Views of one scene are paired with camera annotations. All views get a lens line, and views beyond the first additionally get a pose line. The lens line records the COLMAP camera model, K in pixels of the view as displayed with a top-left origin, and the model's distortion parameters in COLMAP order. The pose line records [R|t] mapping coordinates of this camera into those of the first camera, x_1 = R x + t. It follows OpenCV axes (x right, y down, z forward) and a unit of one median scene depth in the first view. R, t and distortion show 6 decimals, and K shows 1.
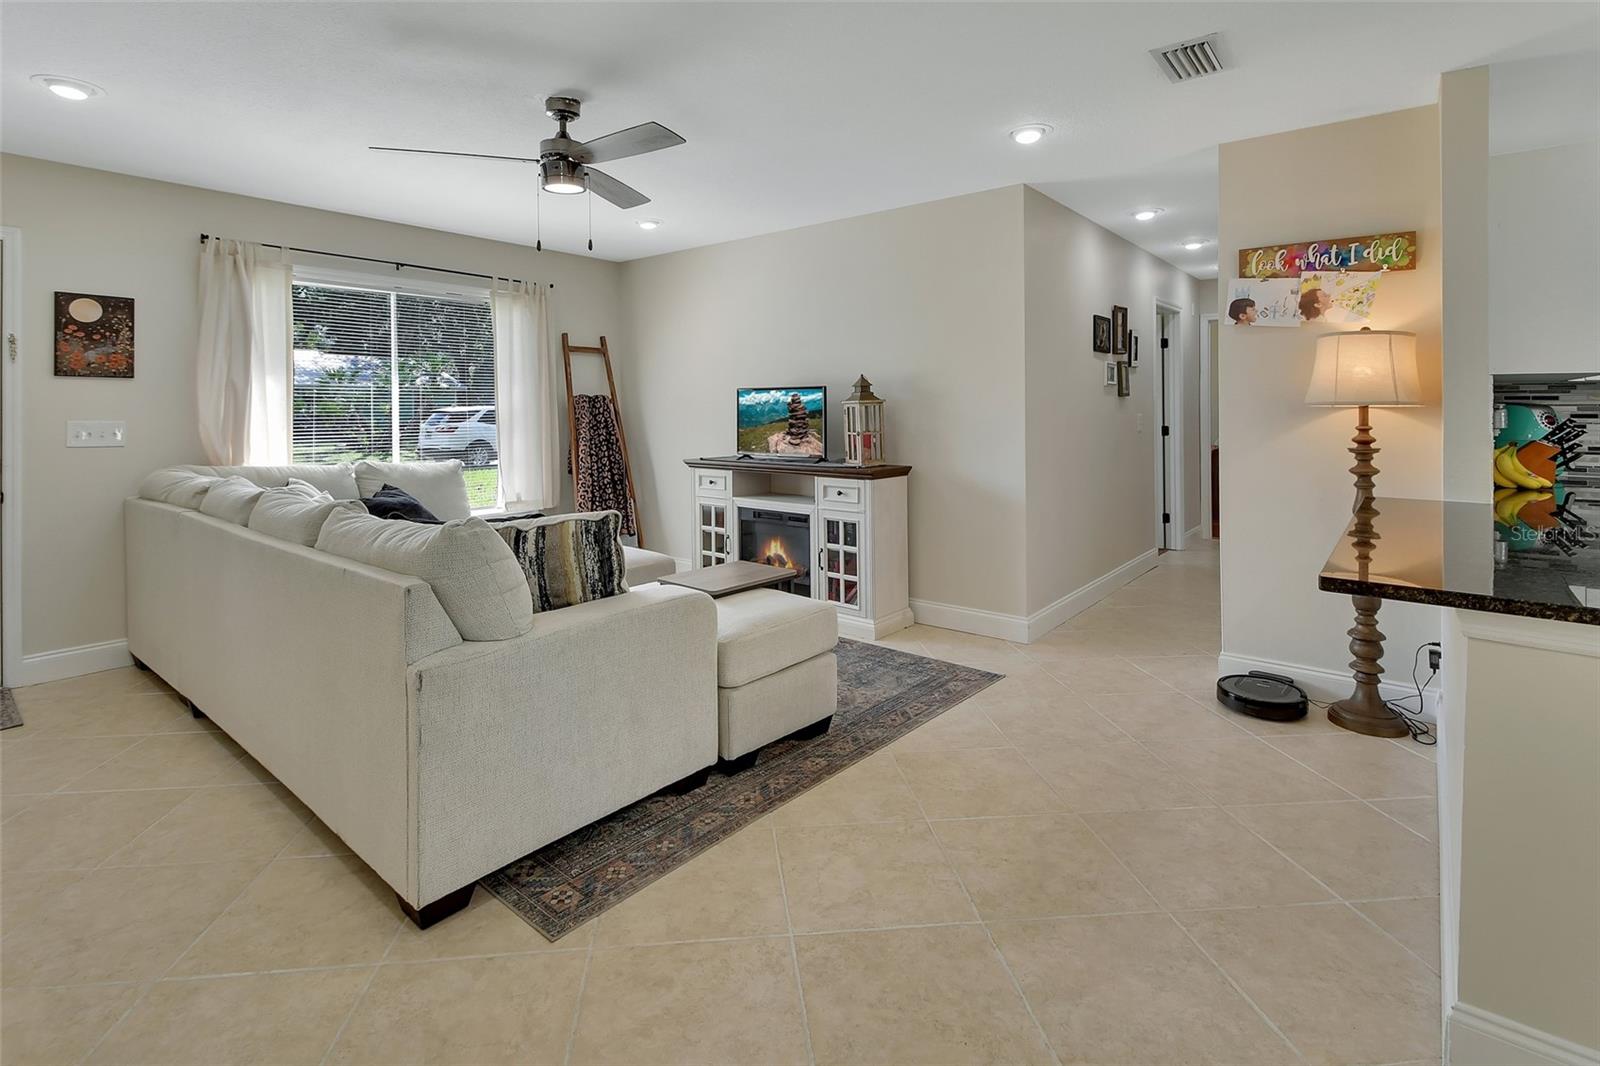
lens RADIAL K [[770.9, 0, 764.2], [0, 770.9, 409.6], [0, 0, 1]] dist [0.011371, -0.006952]
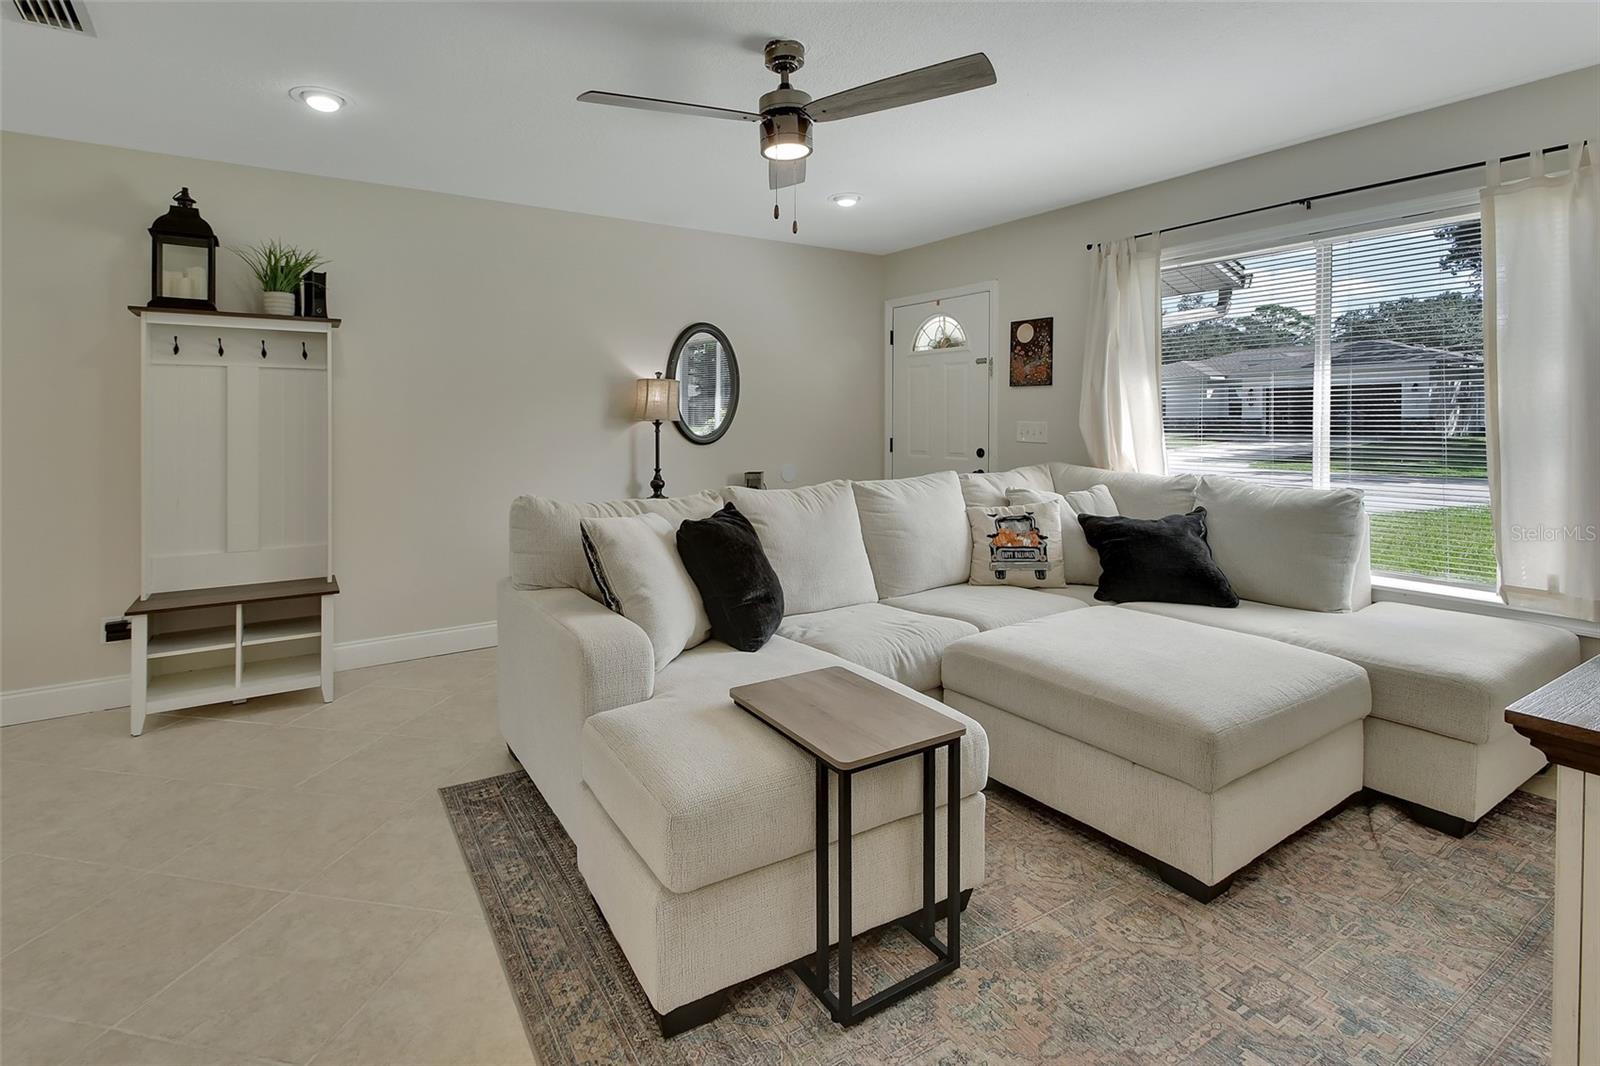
lens RADIAL K [[770.9, 0, 783.5], [0, 770.9, 432.8], [0, 0, 1]] dist [0.011371, -0.006952]
pose [[-0.275291, 0.025976, -0.961010, 0.488206], [0.007039, 0.999663, 0.025005, -0.001045], [0.961335, 0.000119, -0.275381, 1.084576]]
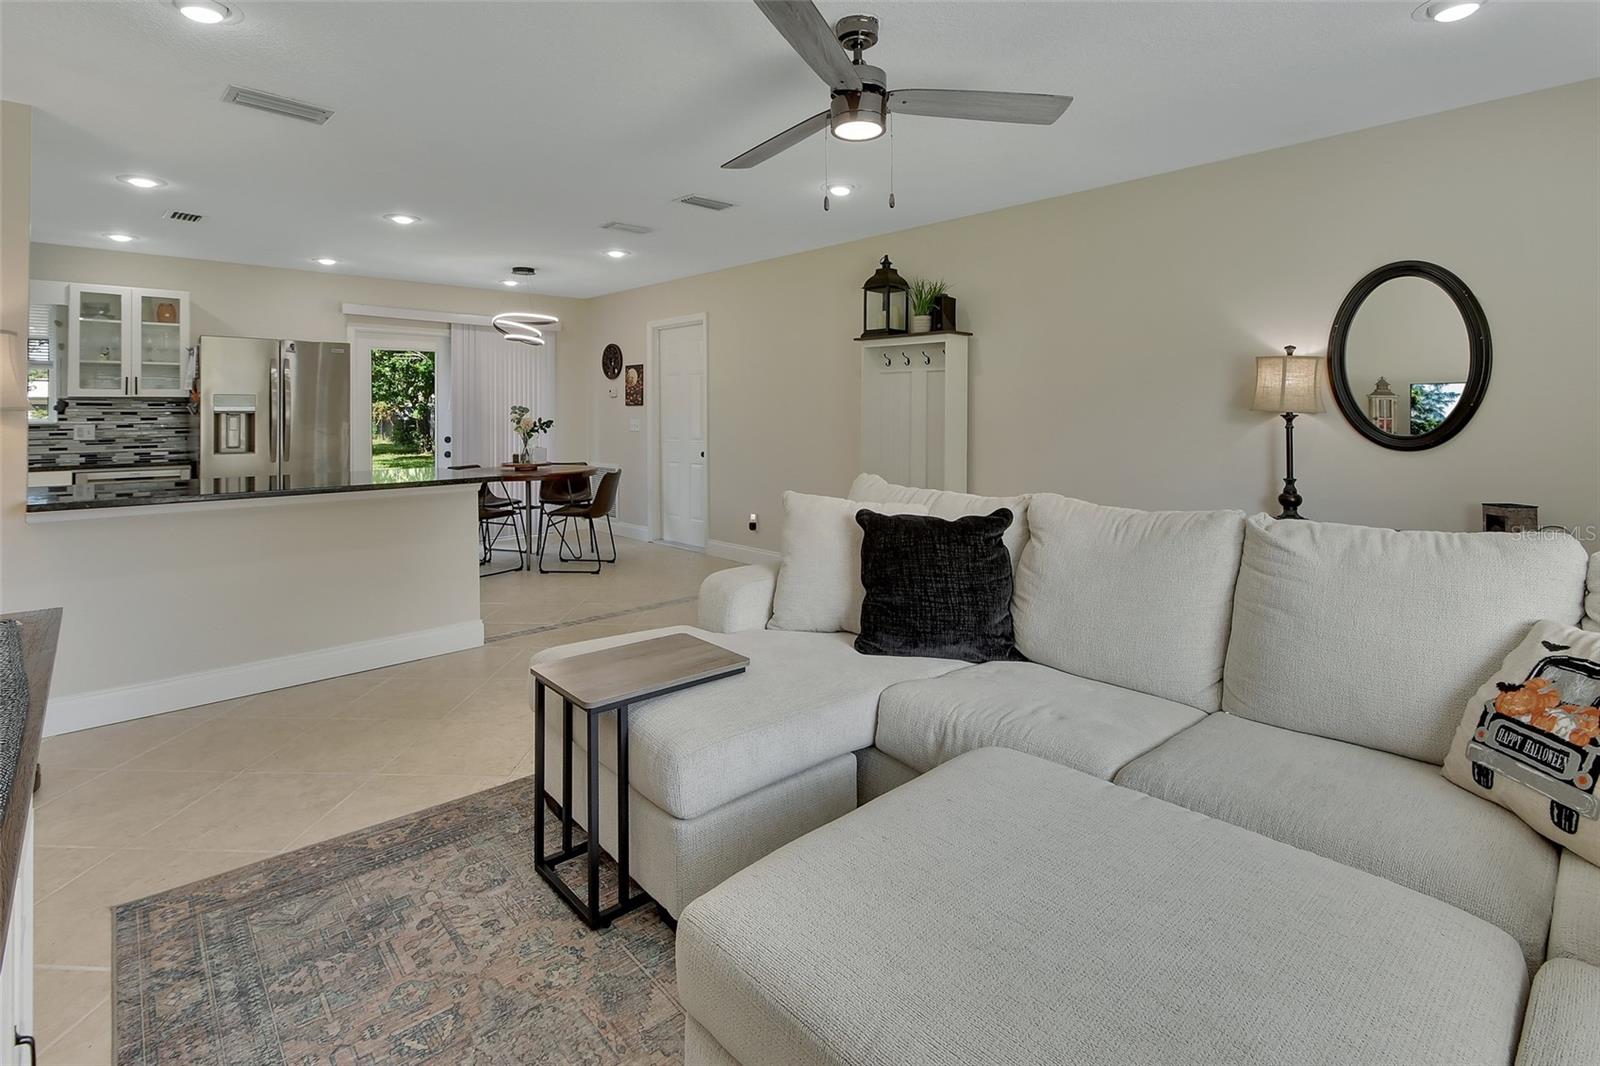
lens RADIAL K [[770.9, 0, 760.3], [0, 770.9, 409.0], [0, 0, 1]] dist [0.011371, -0.006952]
pose [[-0.990979, 0.007999, 0.133776, -0.214904], [0.007944, 0.999968, -0.000948, 0.000185], [-0.133779, 0.000124, -0.991011, 1.576670]]
